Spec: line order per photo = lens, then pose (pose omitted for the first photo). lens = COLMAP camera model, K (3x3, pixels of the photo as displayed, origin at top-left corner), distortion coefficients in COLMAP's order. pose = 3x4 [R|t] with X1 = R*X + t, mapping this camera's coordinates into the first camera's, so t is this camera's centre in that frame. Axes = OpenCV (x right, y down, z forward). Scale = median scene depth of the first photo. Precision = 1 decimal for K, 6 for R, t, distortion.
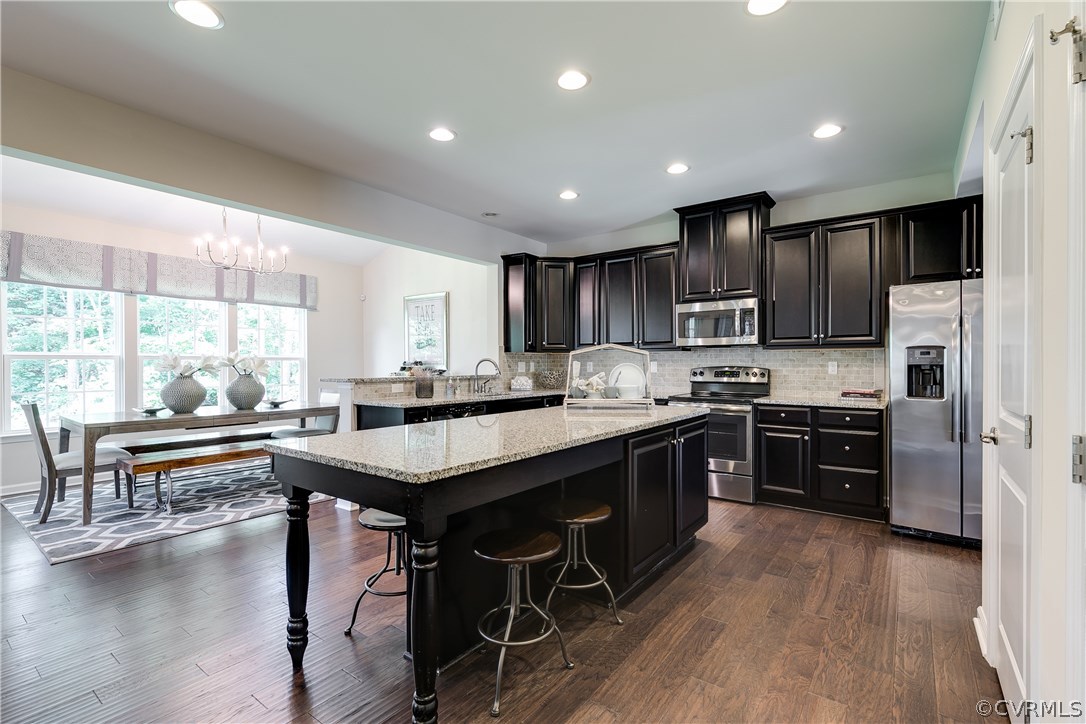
lens RADIAL K [[497.8, 0, 540.2], [0, 497.8, 363.0], [0, 0, 1]] dist [0.001124, 0.000091]
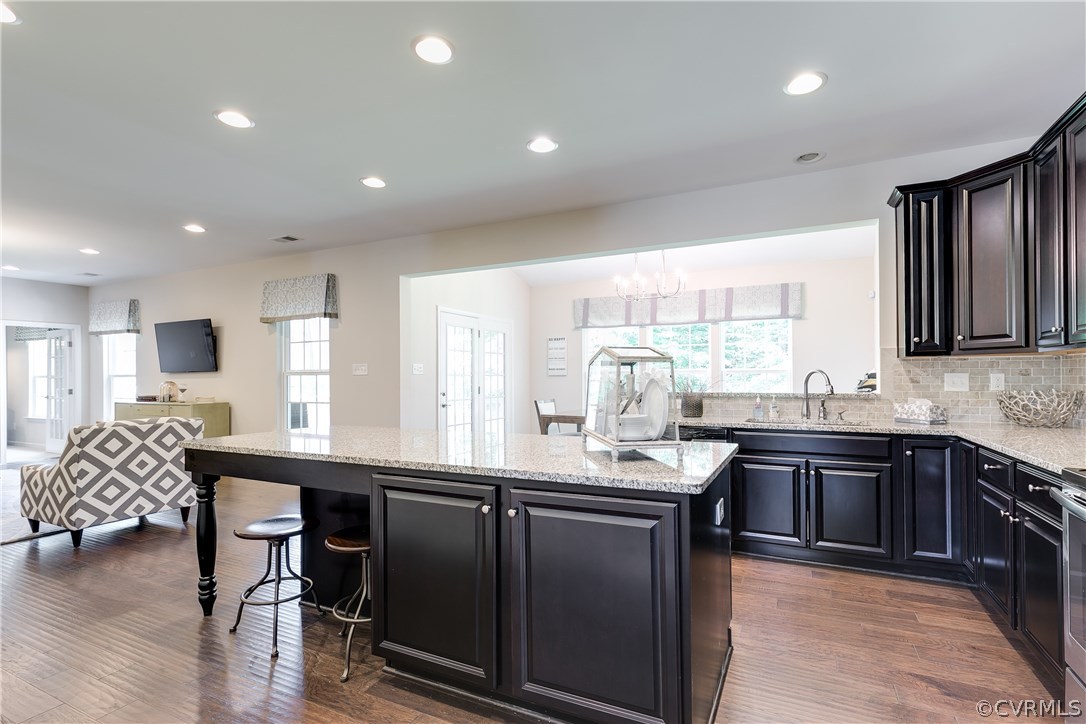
lens RADIAL K [[471.6, 0, 538.9], [0, 471.6, 378.2], [0, 0, 1]] dist [0.000529, 0.000011]
pose [[0.214022, 0.001925, -0.976827, 0.468260], [0.005424, 0.999980, 0.003159, -0.001098], [0.976814, -0.005974, 0.214007, 0.524861]]
